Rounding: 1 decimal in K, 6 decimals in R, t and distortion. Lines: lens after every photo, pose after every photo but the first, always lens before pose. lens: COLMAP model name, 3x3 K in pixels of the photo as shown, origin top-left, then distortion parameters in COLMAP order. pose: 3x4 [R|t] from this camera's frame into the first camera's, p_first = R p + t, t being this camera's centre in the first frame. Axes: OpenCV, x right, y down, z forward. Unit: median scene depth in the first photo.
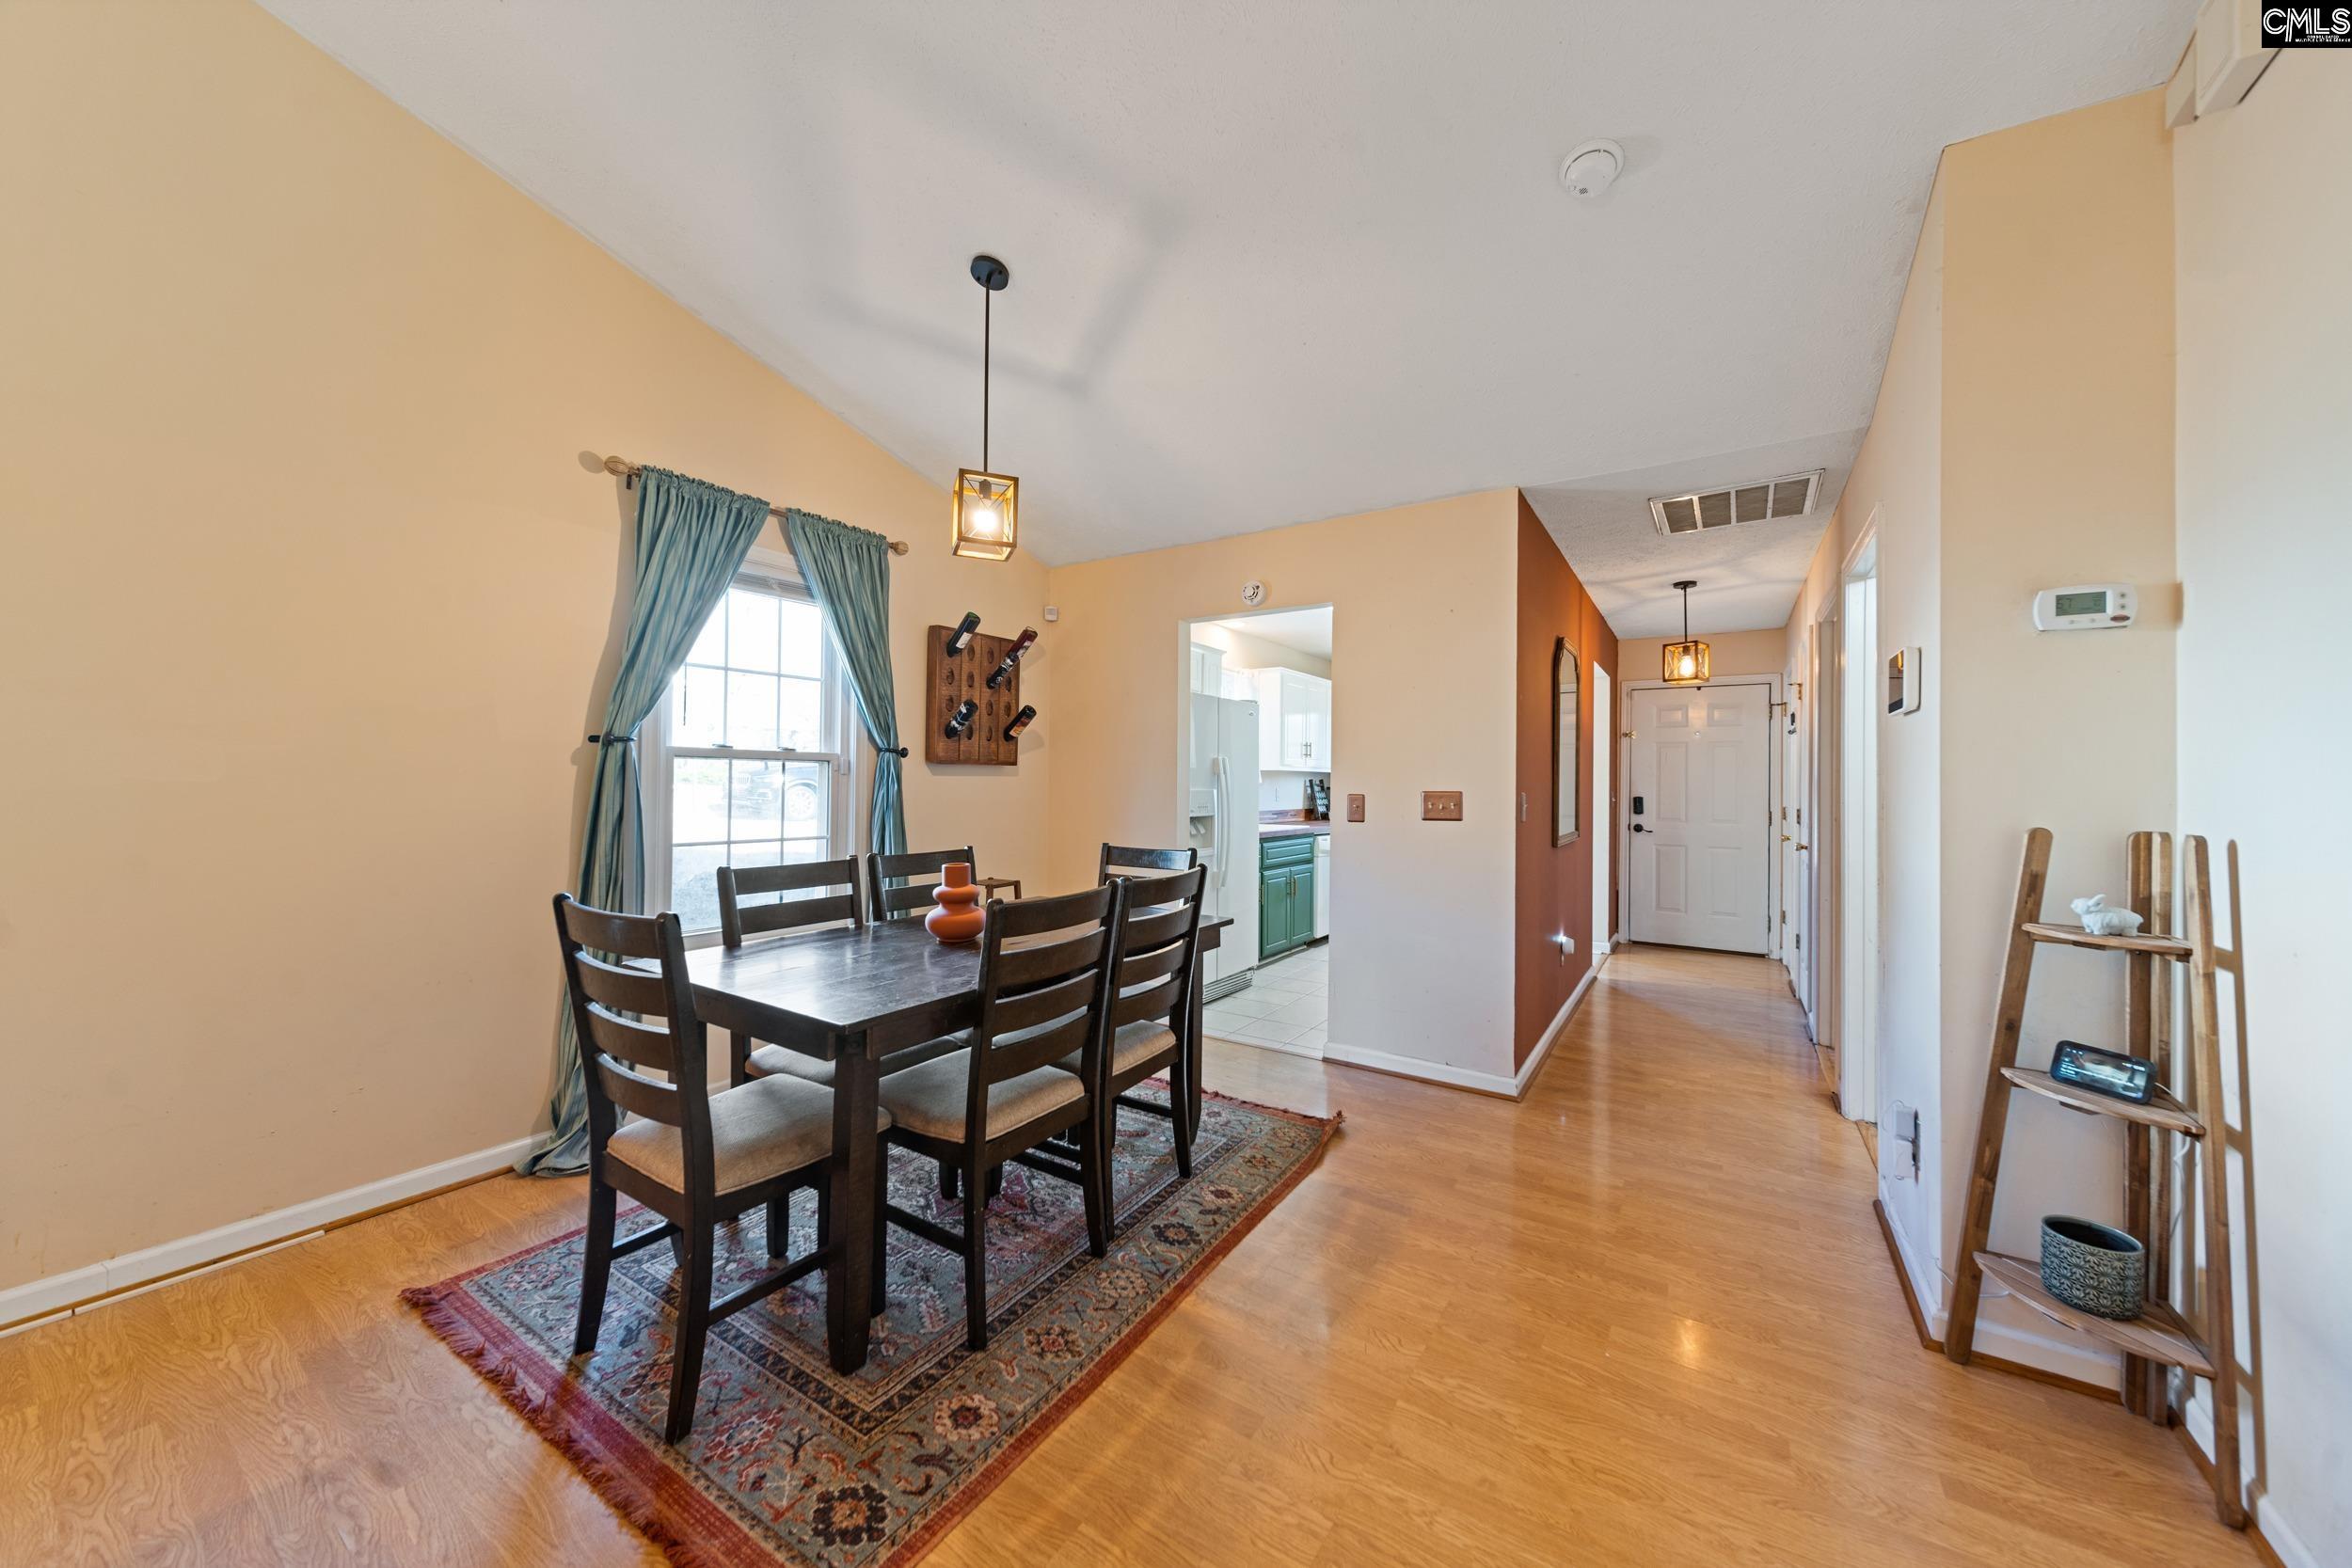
lens RADIAL K [[826.2, 0, 1178.6], [0, 826.2, 775.0], [0, 0, 1]] dist [0.000196, 0.000026]
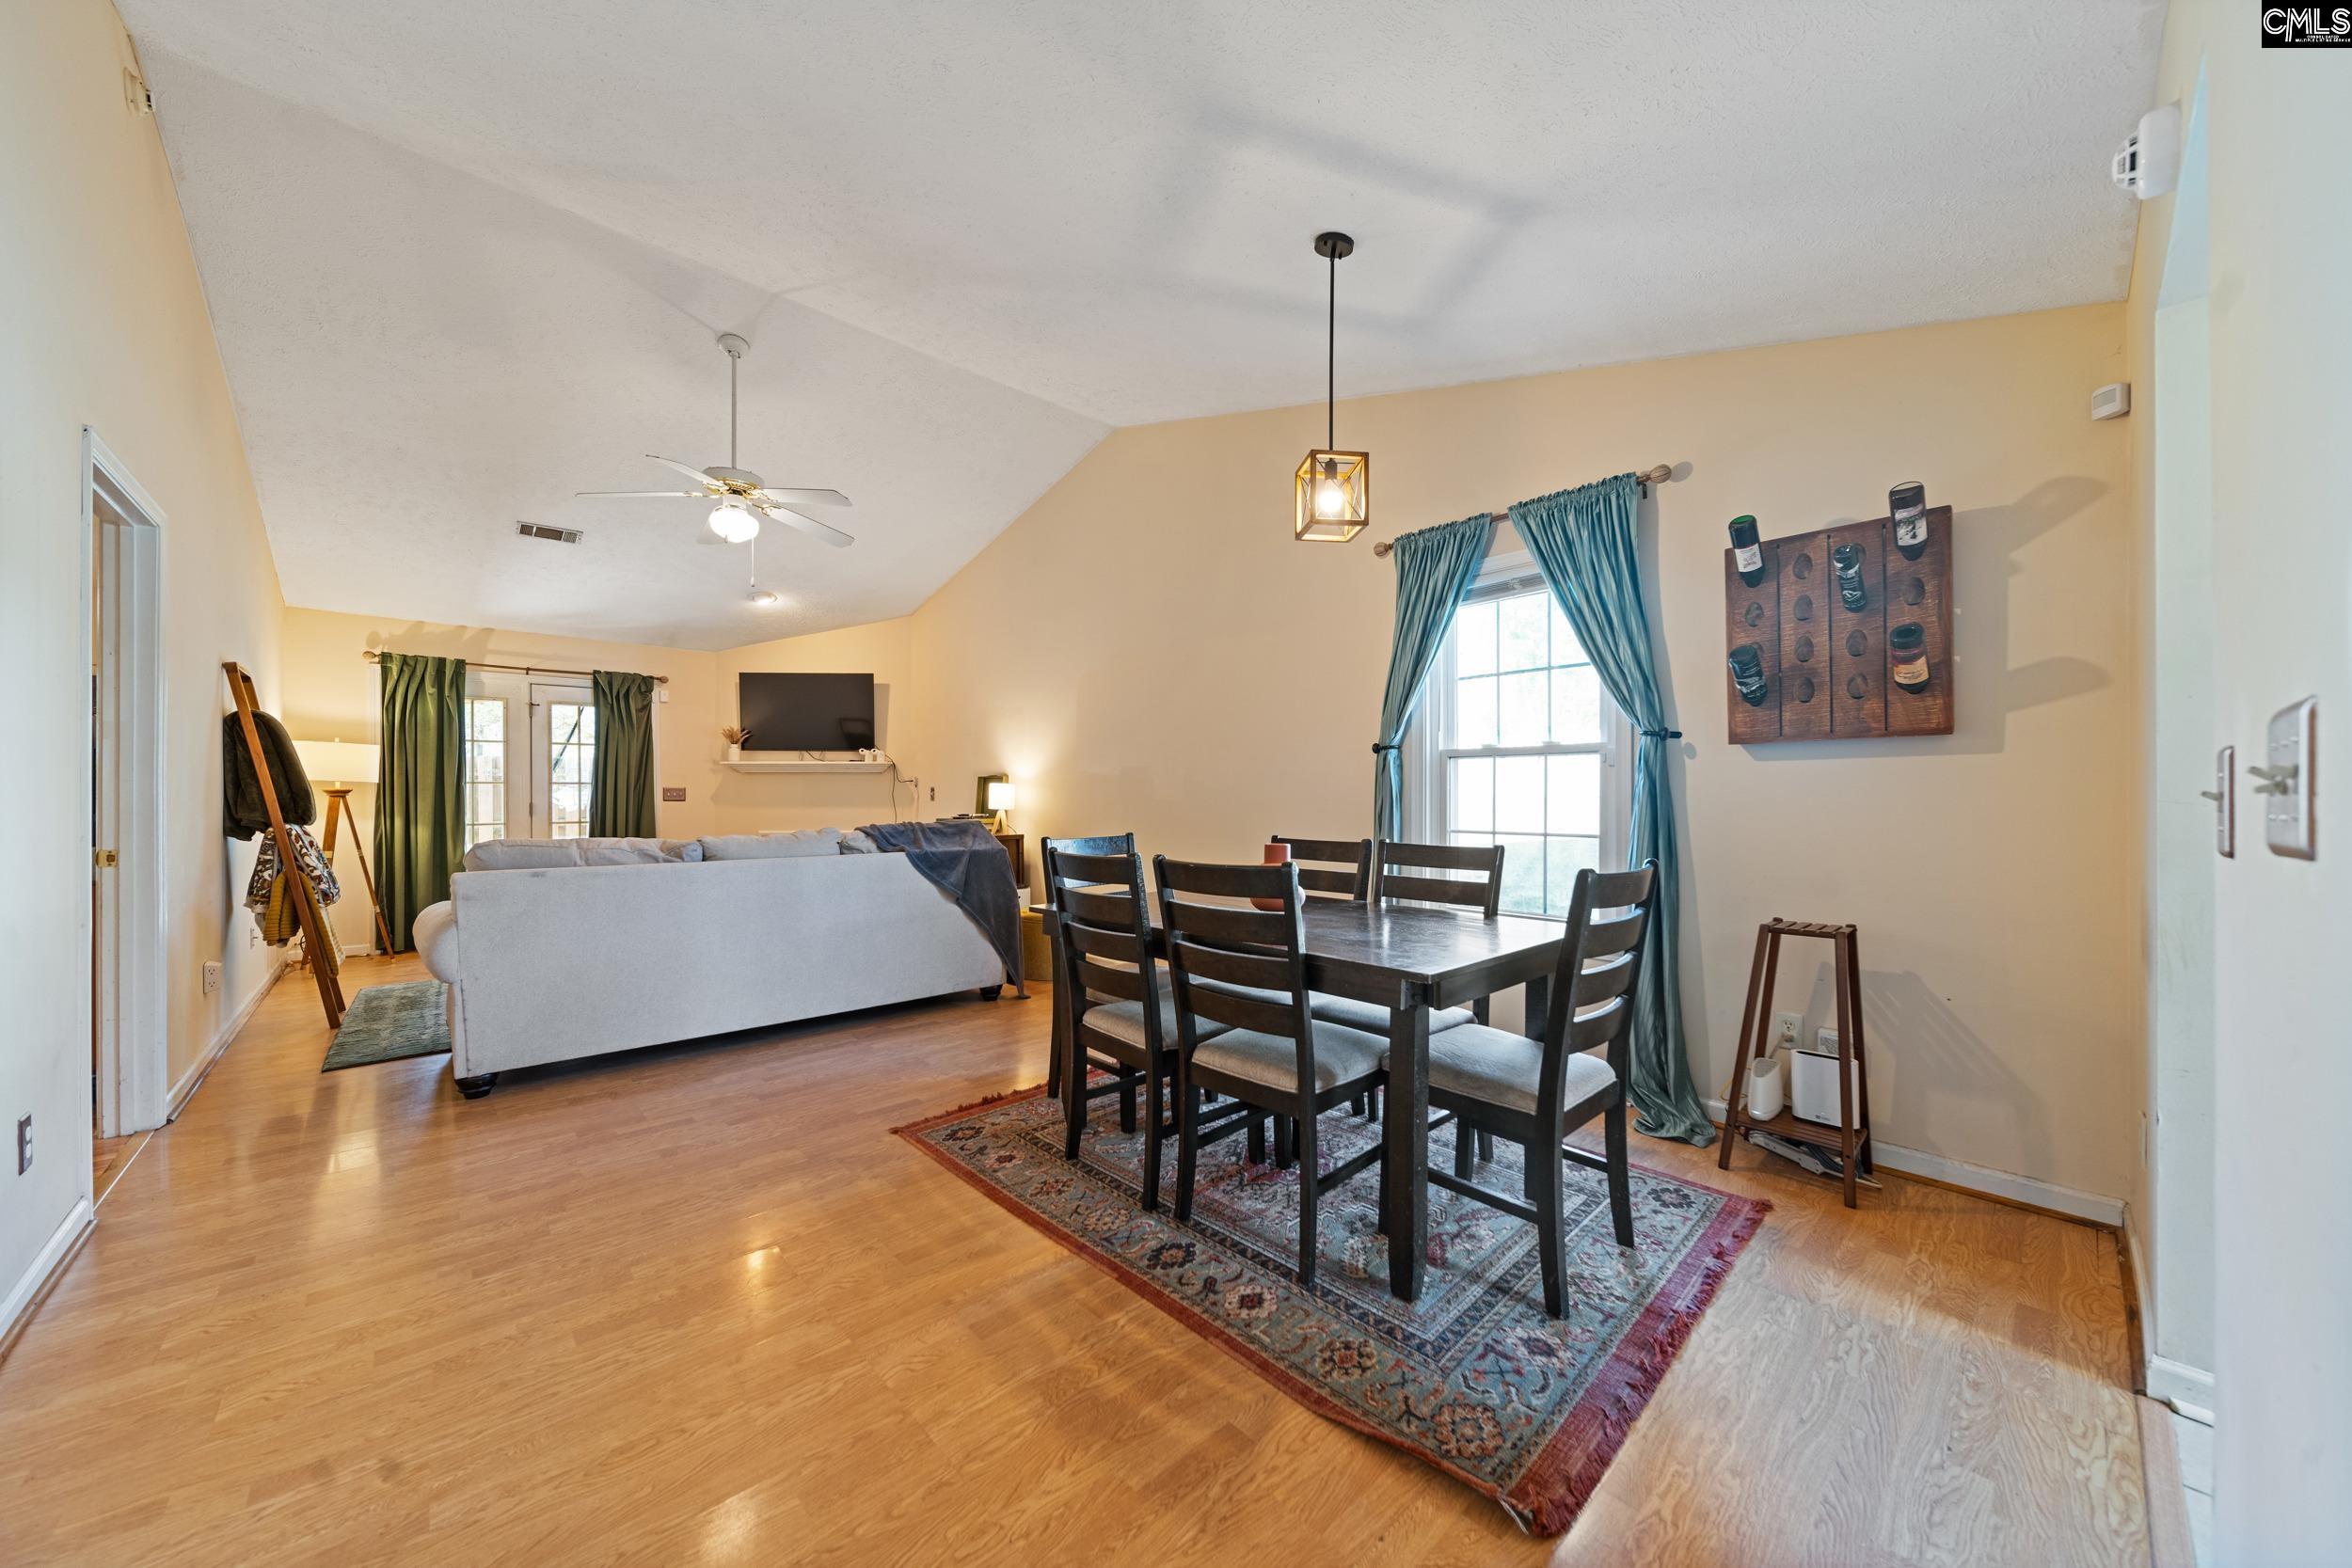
lens RADIAL K [[813.5, 0, 1176.2], [0, 813.5, 795.2], [0, 0, 1]] dist [-0.000955, -0.000056]
pose [[-0.246275, -0.014263, -0.969095, 0.738281], [0.007127, 0.999838, -0.016527, 0.056514], [0.969174, -0.010977, -0.246133, 1.047886]]
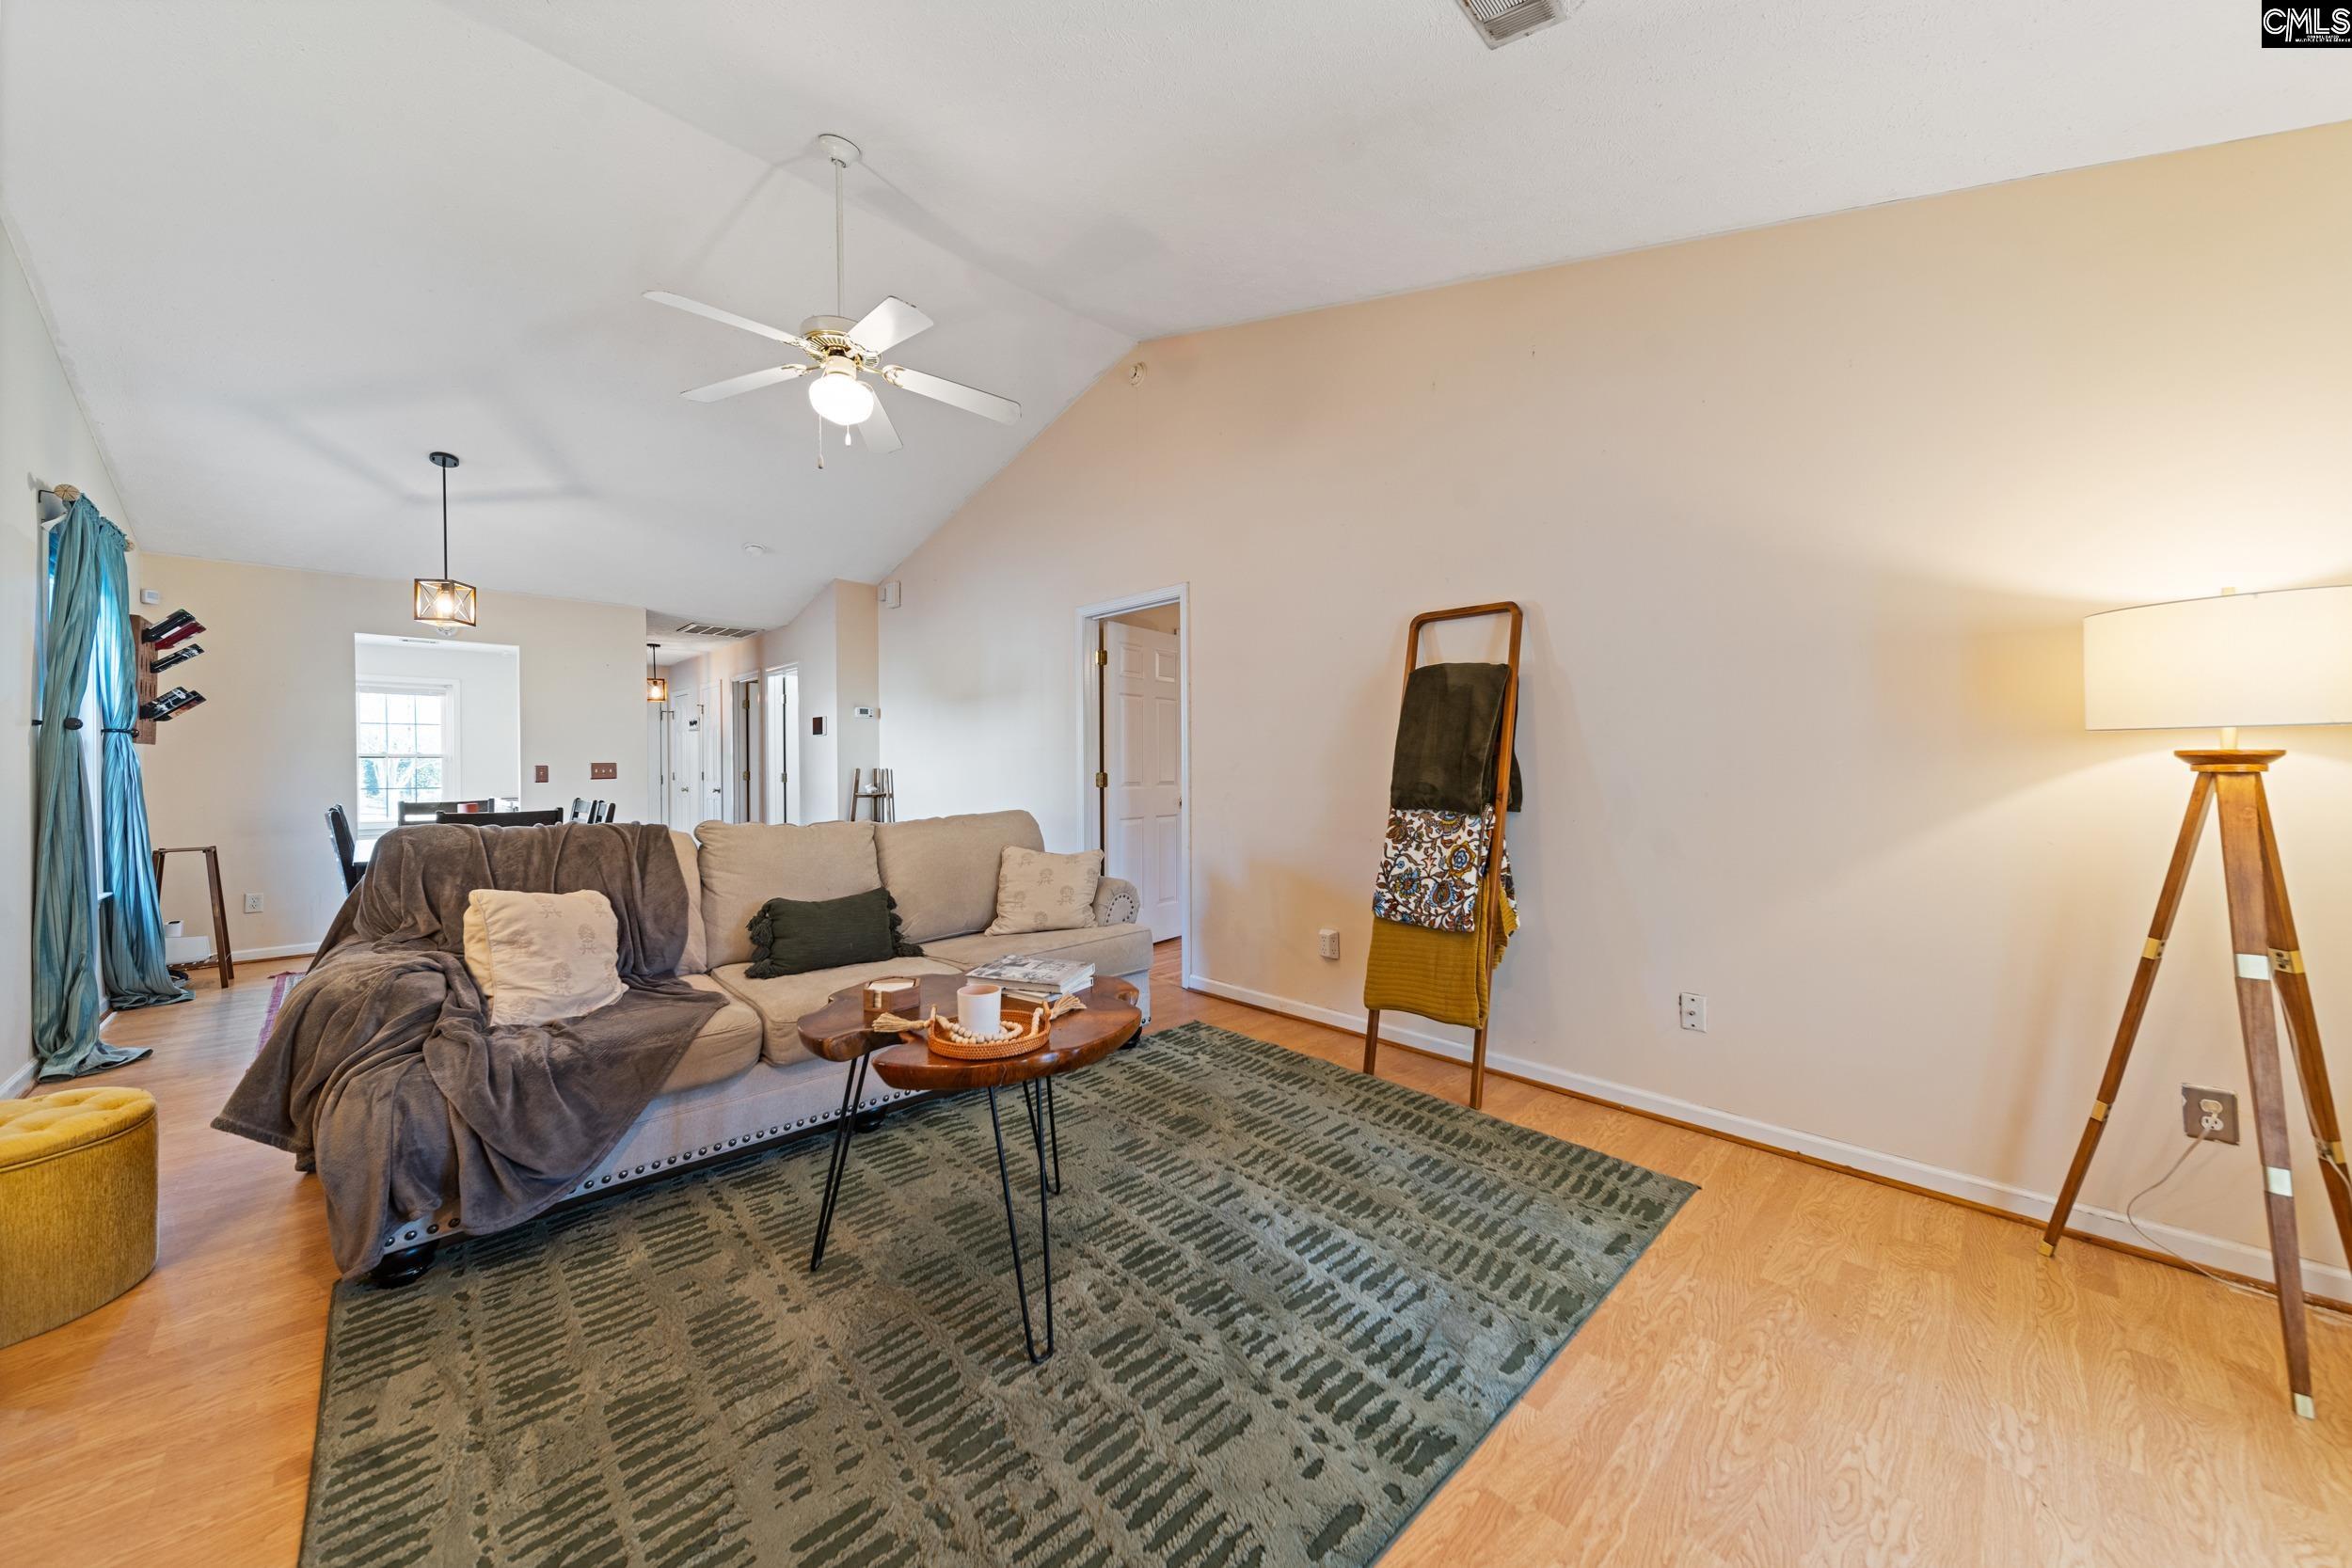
lens RADIAL K [[826.2, 0, 1178.6], [0, 826.2, 775.0], [0, 0, 1]] dist [0.000196, 0.000026]
pose [[0.214258, -0.022767, 0.976512, -1.587023], [-0.003949, 0.999700, 0.024174, -0.003570], [-0.976769, -0.009036, 0.214104, -0.852899]]
